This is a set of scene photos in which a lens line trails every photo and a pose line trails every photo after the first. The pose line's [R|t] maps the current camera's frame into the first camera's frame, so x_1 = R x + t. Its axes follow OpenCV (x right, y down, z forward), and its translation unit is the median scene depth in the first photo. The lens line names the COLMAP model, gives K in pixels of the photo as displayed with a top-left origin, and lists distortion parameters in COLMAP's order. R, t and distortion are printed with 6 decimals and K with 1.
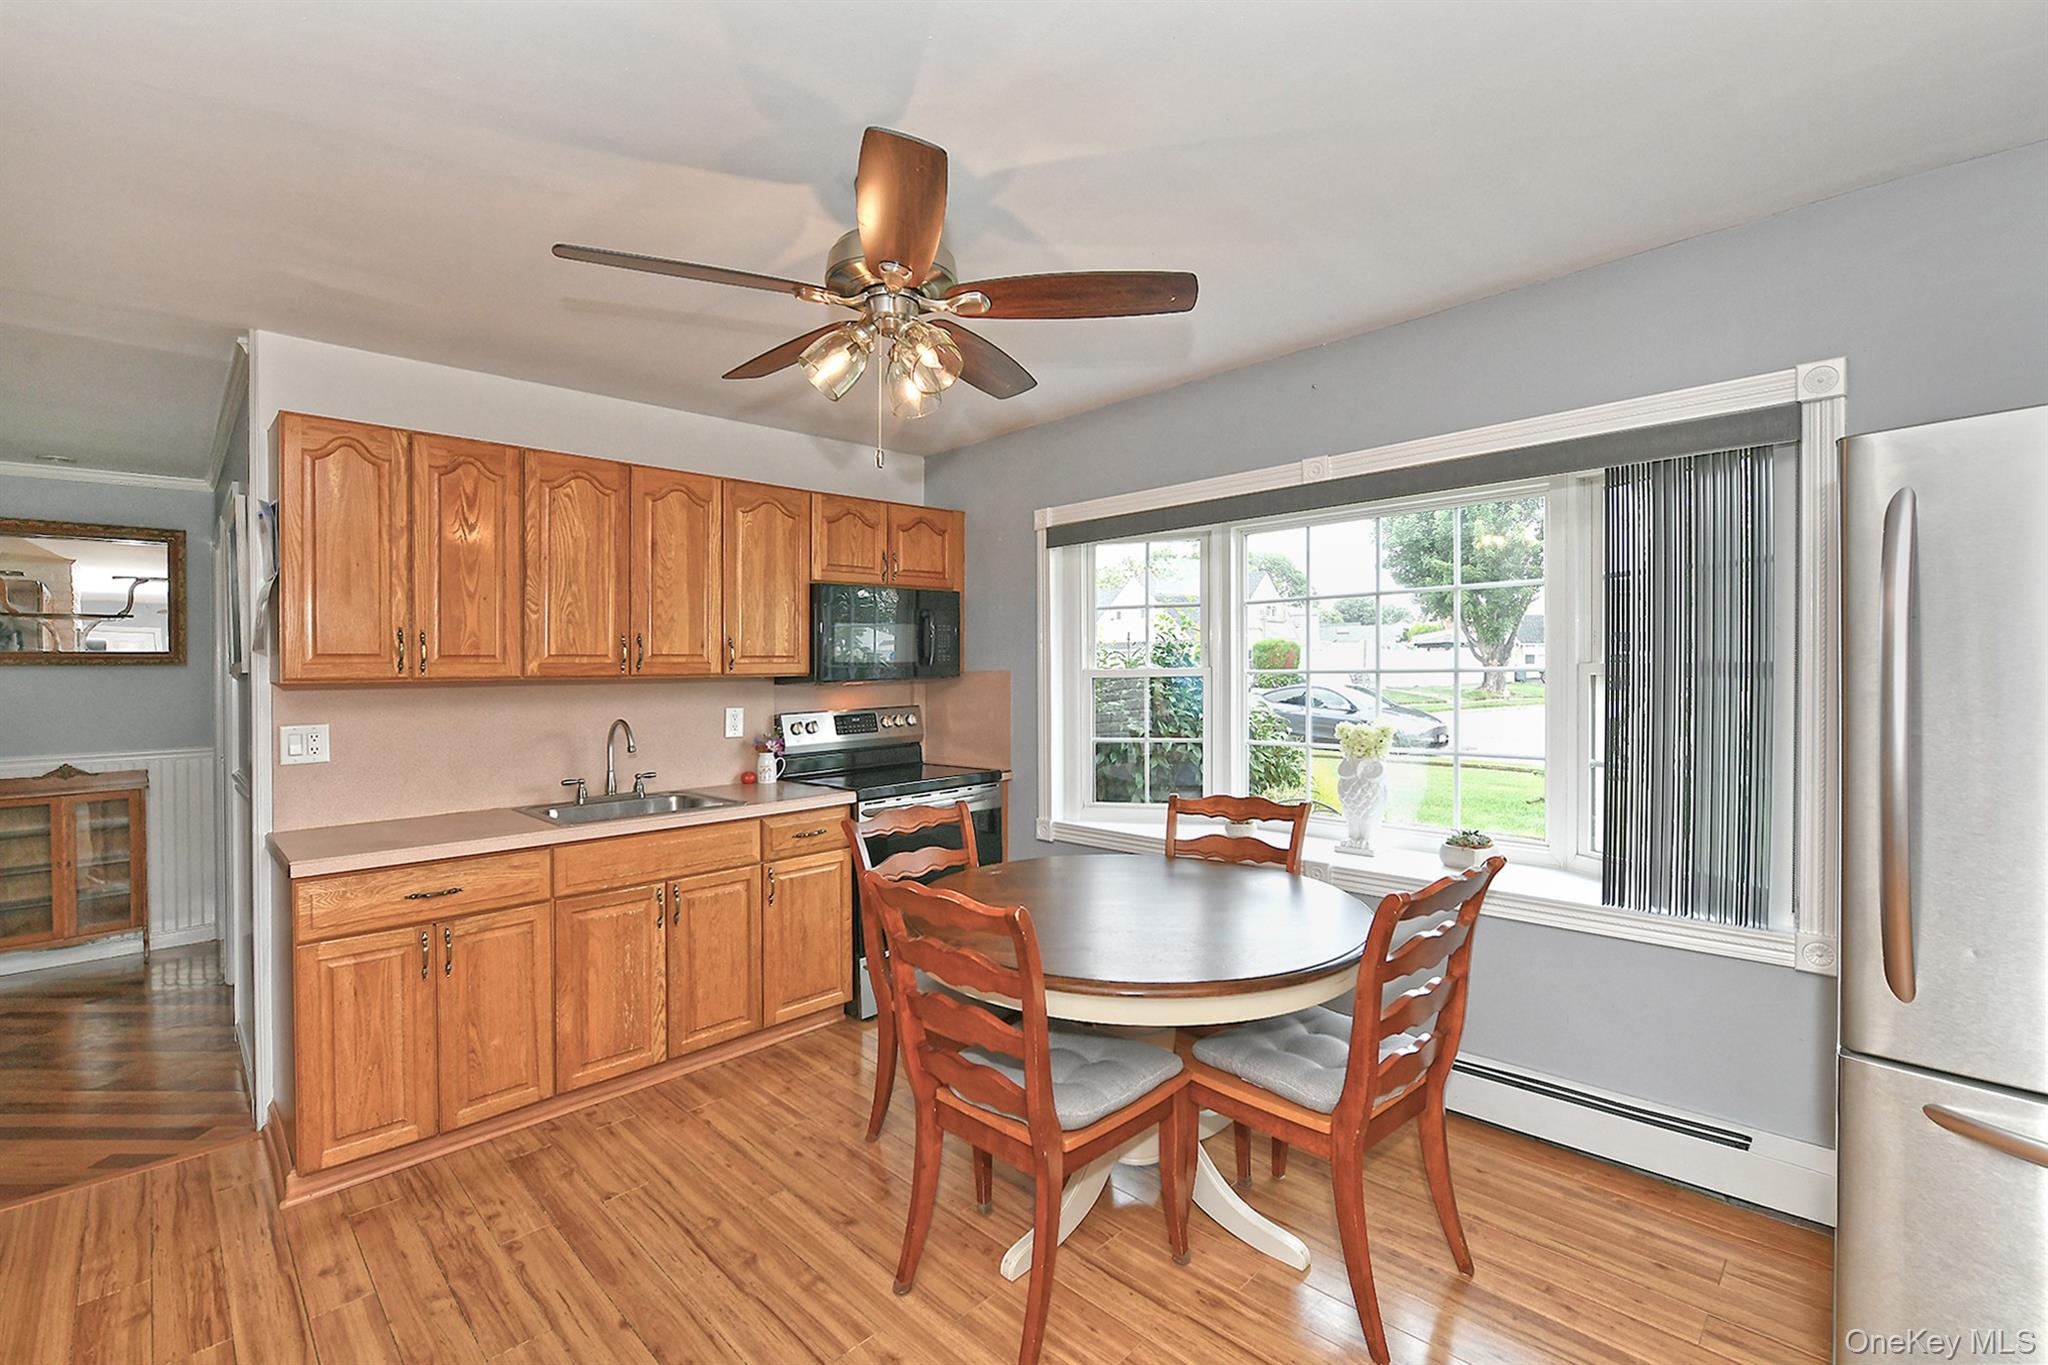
lens RADIAL K [[906.8, 0, 1029.2], [0, 906.8, 651.4], [0, 0, 1]] dist [-0.010220, -0.000268]
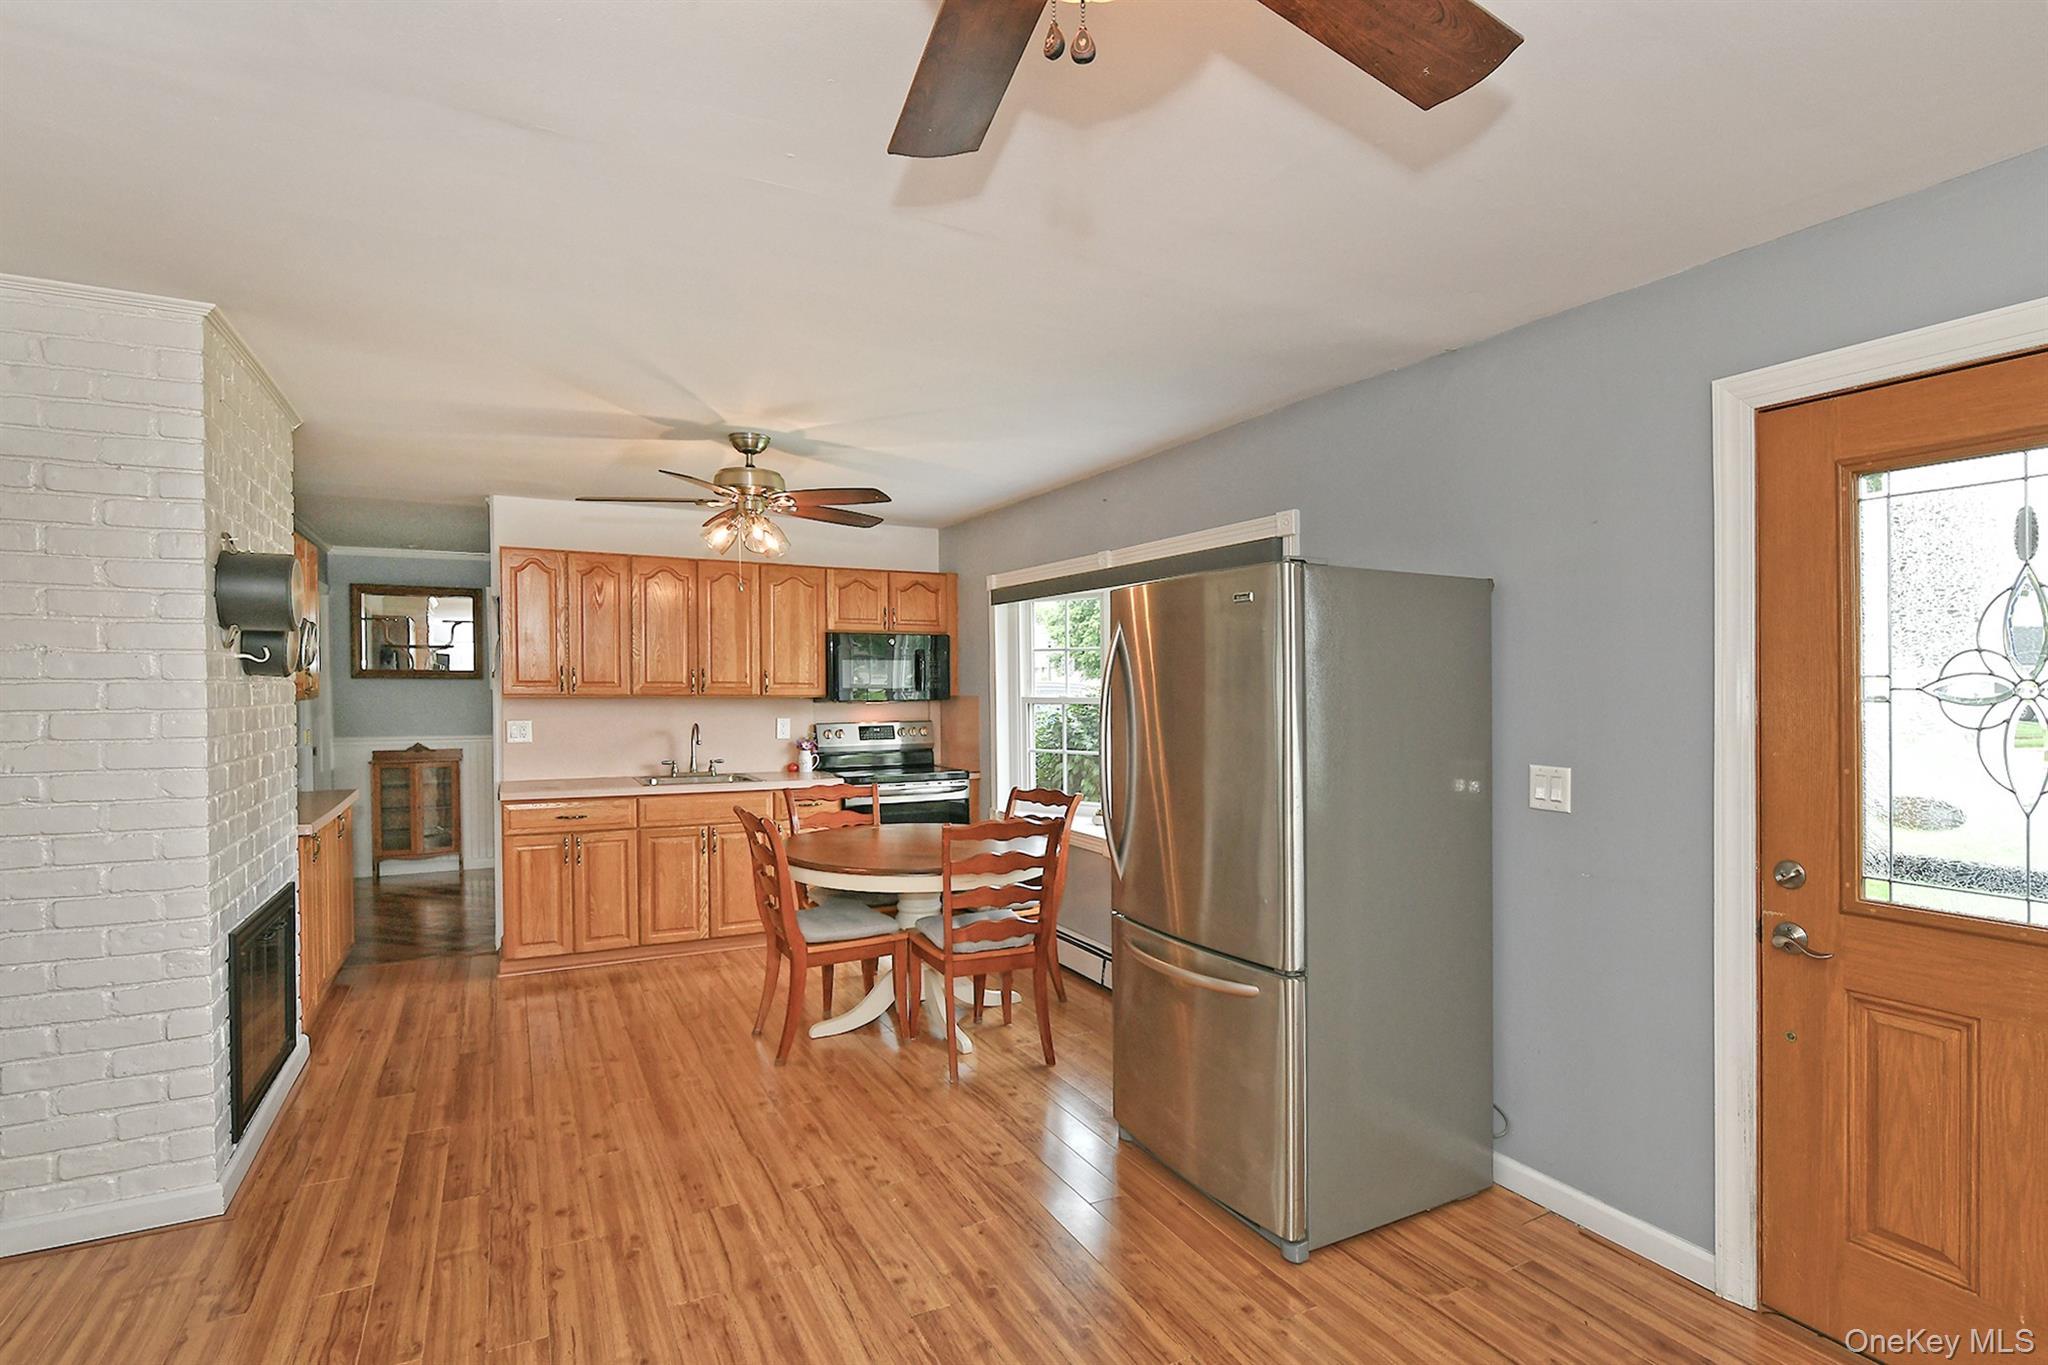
lens RADIAL K [[1036.5, 0, 1024.0], [0, 1036.5, 682.5], [0, 0, 1]] dist [-0.004045, -0.000762]
pose [[0.951388, 0.014033, -0.307676, 0.732185], [-0.009245, 0.999813, 0.017013, -0.034286], [0.307857, -0.013342, 0.951339, -0.594145]]
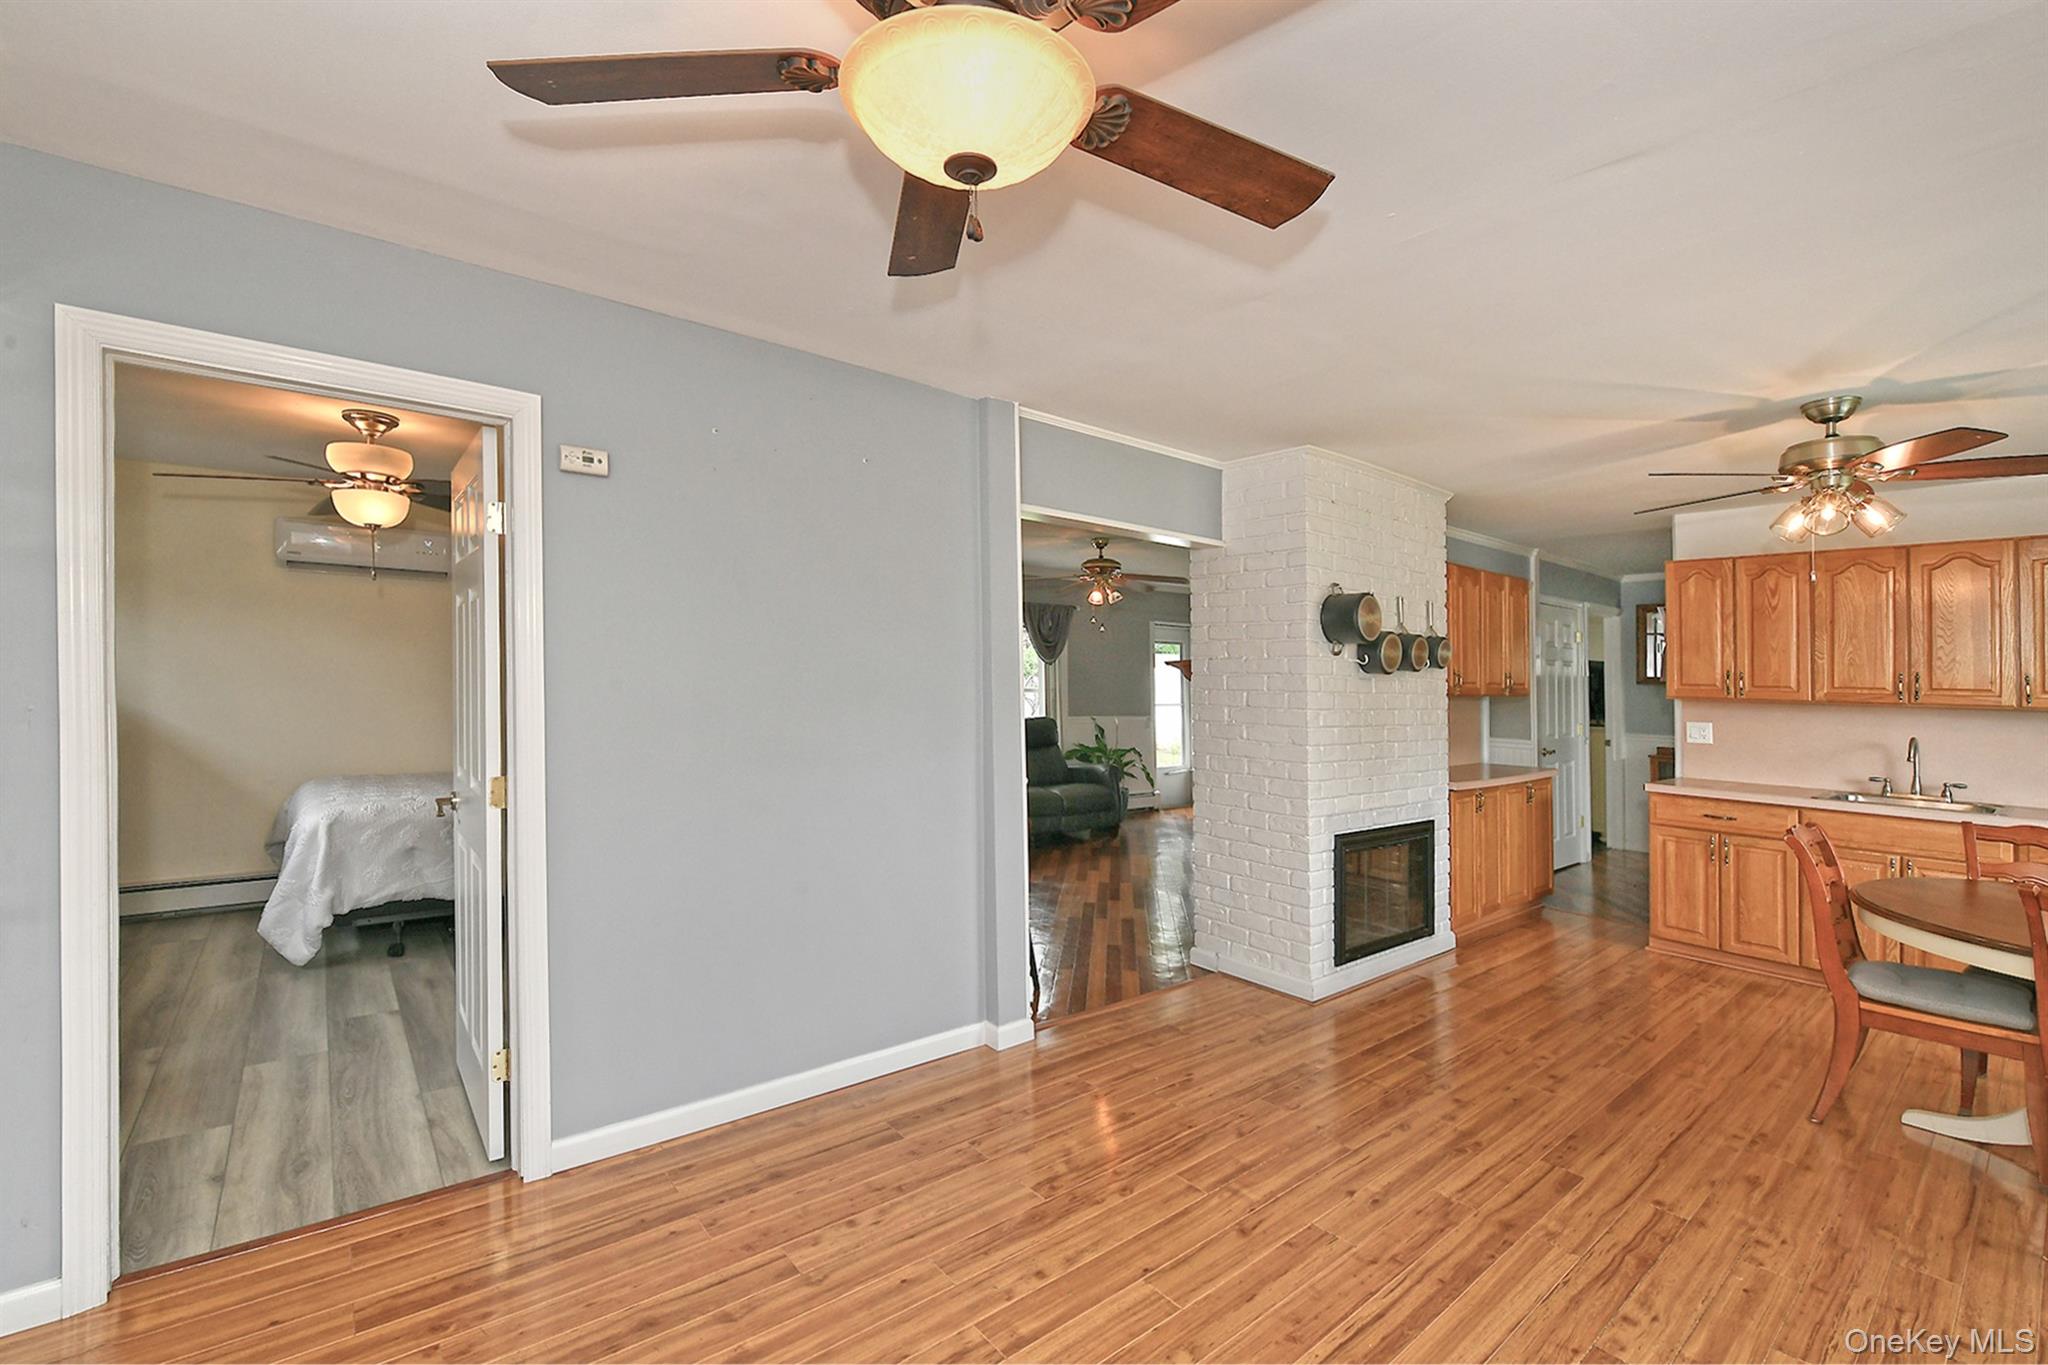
lens RADIAL K [[853.6, 0, 1029.1], [0, 853.6, 657.2], [0, 0, 1]] dist [-0.003213, -0.000887]
pose [[-0.106683, -0.014786, -0.994183, 1.099460], [-0.007142, 0.999875, -0.014104, -0.017957], [0.994267, 0.005596, -0.106775, -0.185931]]
